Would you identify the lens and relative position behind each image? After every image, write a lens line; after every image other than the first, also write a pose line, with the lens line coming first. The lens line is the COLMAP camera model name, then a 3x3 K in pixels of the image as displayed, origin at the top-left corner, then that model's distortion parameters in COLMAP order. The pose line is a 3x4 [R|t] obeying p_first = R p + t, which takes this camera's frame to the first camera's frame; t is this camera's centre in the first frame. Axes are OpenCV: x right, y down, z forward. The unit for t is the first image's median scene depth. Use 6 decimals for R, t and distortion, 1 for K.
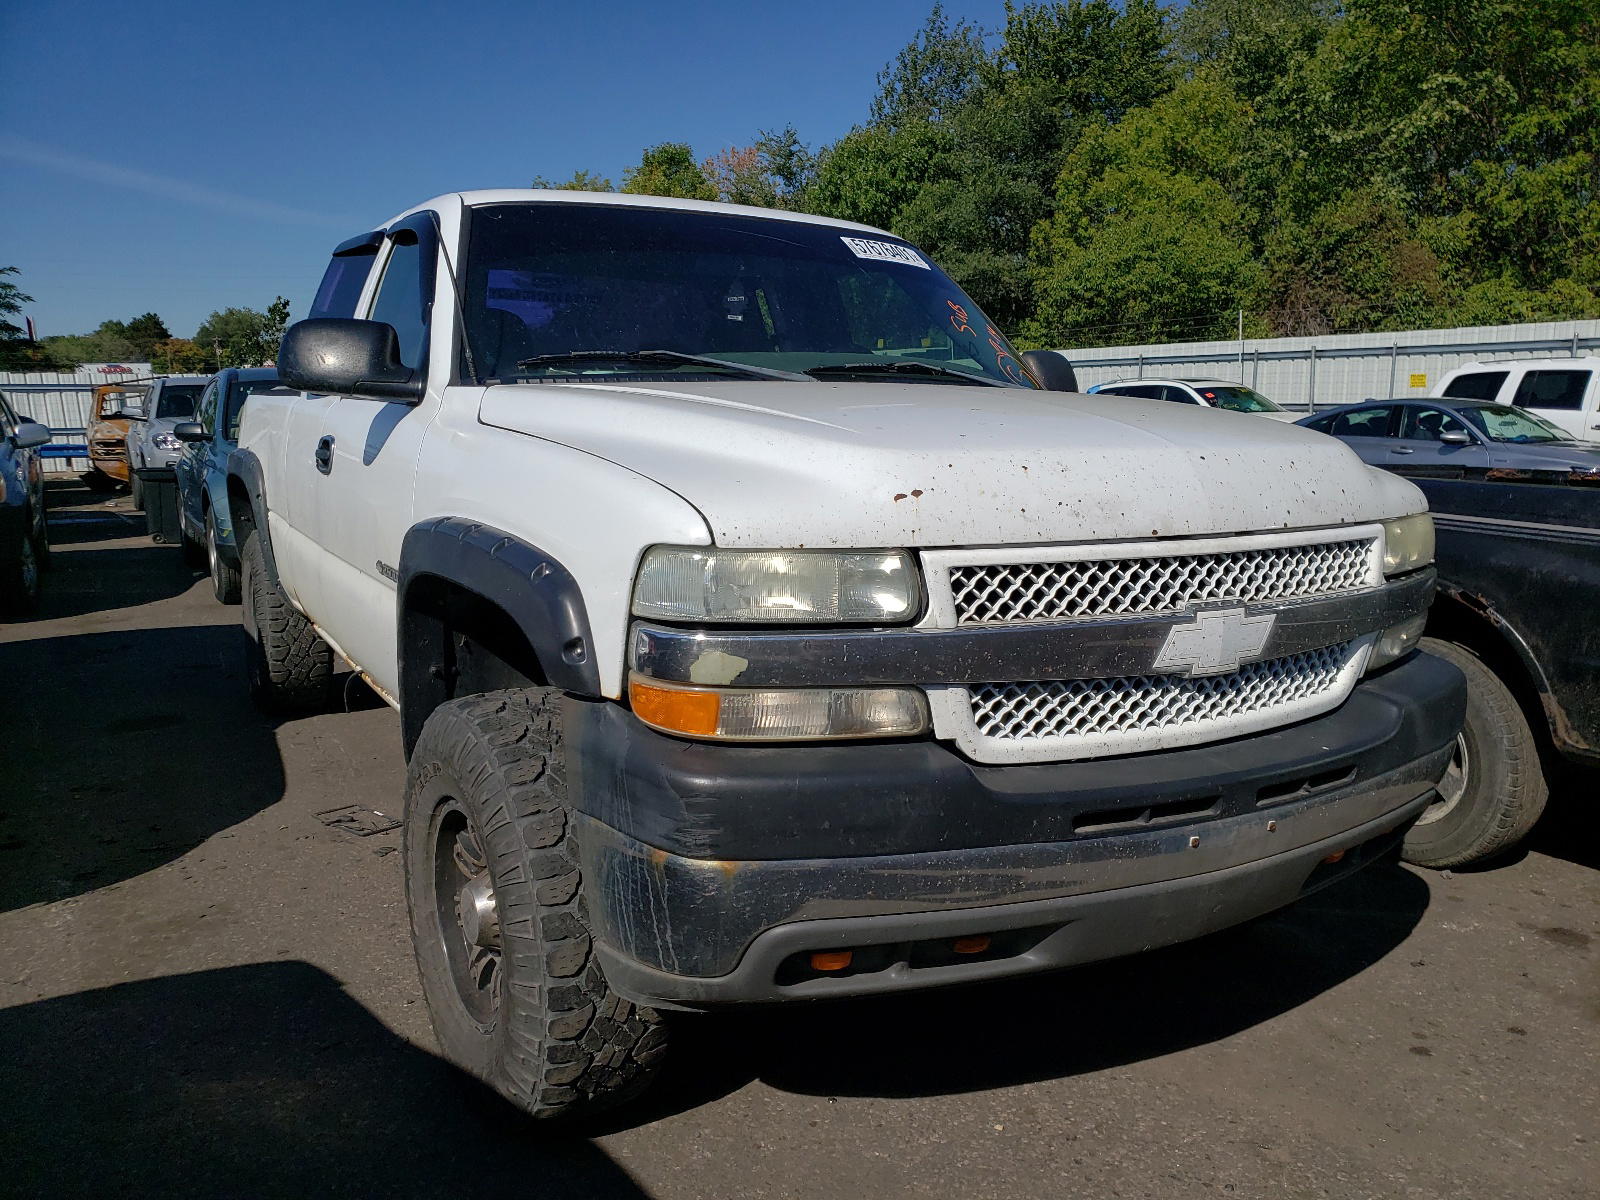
lens RADIAL K [[1293.2, 0, 827.1], [0, 1293.2, 541.8], [0, 0, 1]] dist [0.144772, -0.229208]
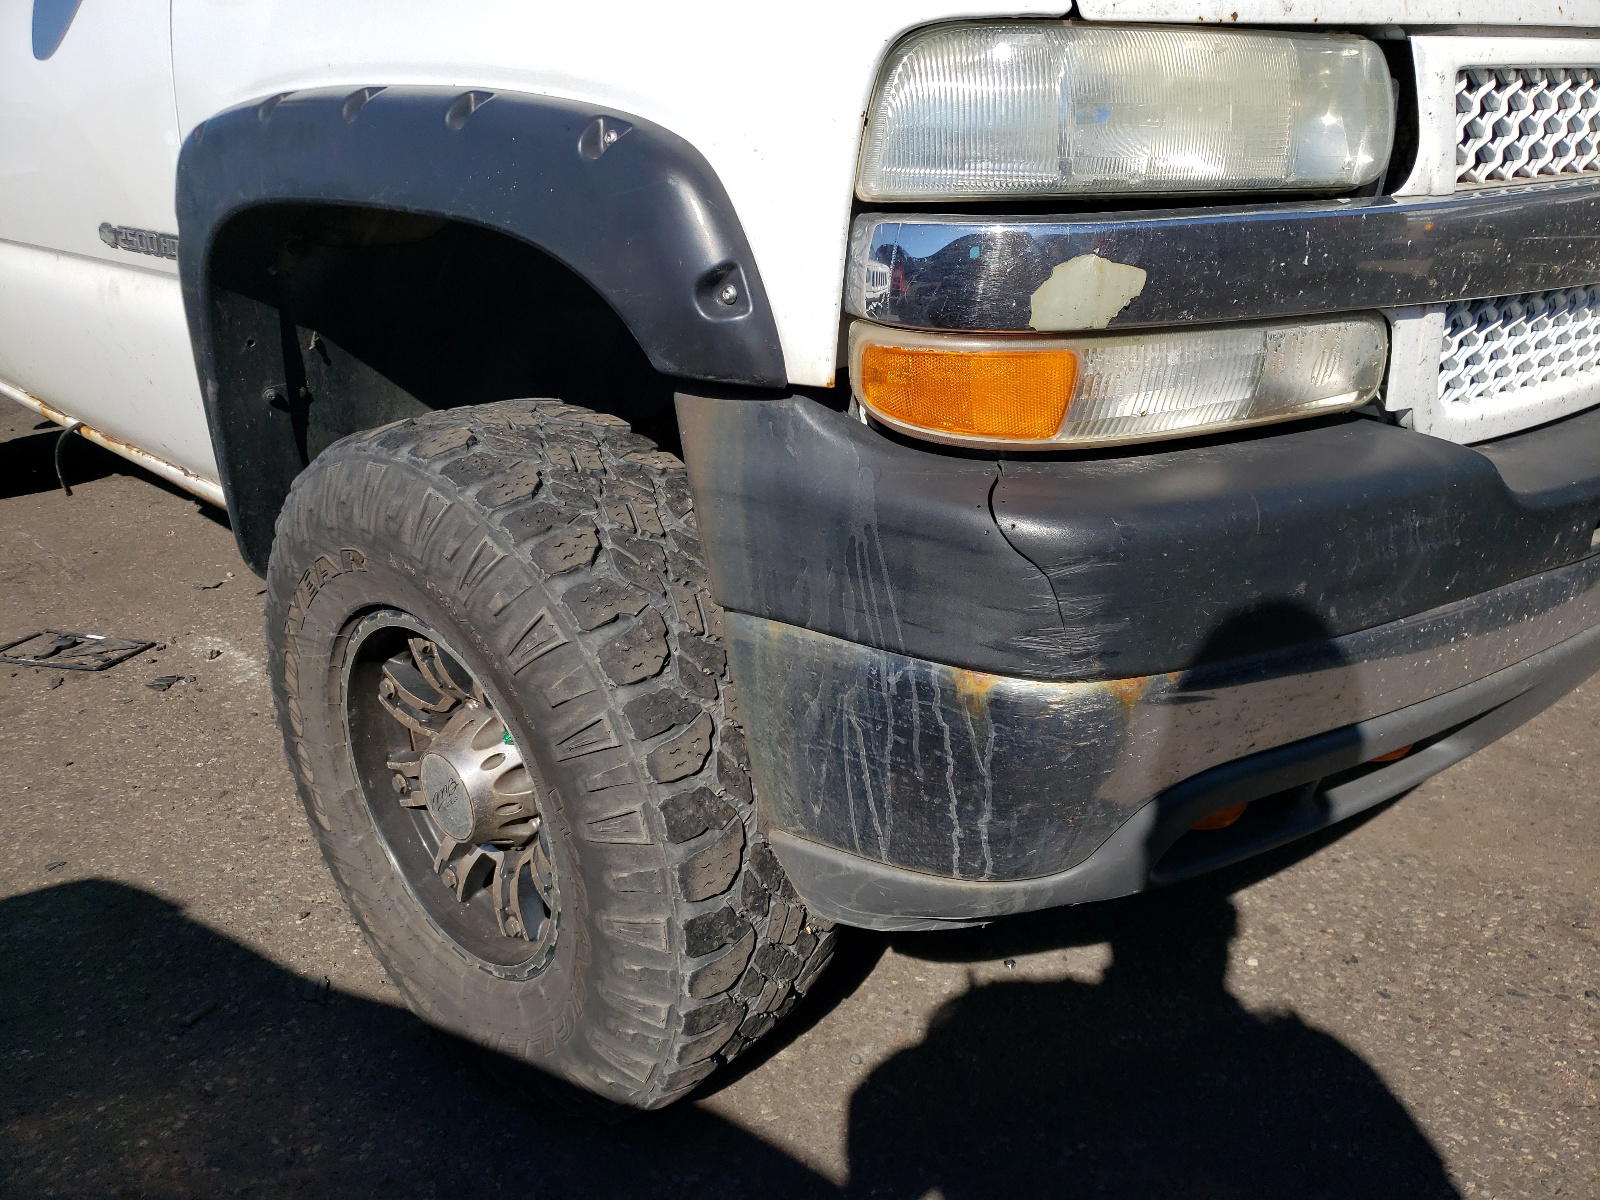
lens RADIAL K [[1293.2, 0, 827.1], [0, 1293.2, 541.8], [0, 0, 1]] dist [0.144772, -0.229208]
pose [[0.969224, -0.106269, 0.222060, -0.256319], [0.059270, 0.976228, 0.208487, 0.070692], [-0.238937, -0.188909, 0.952482, 0.484346]]
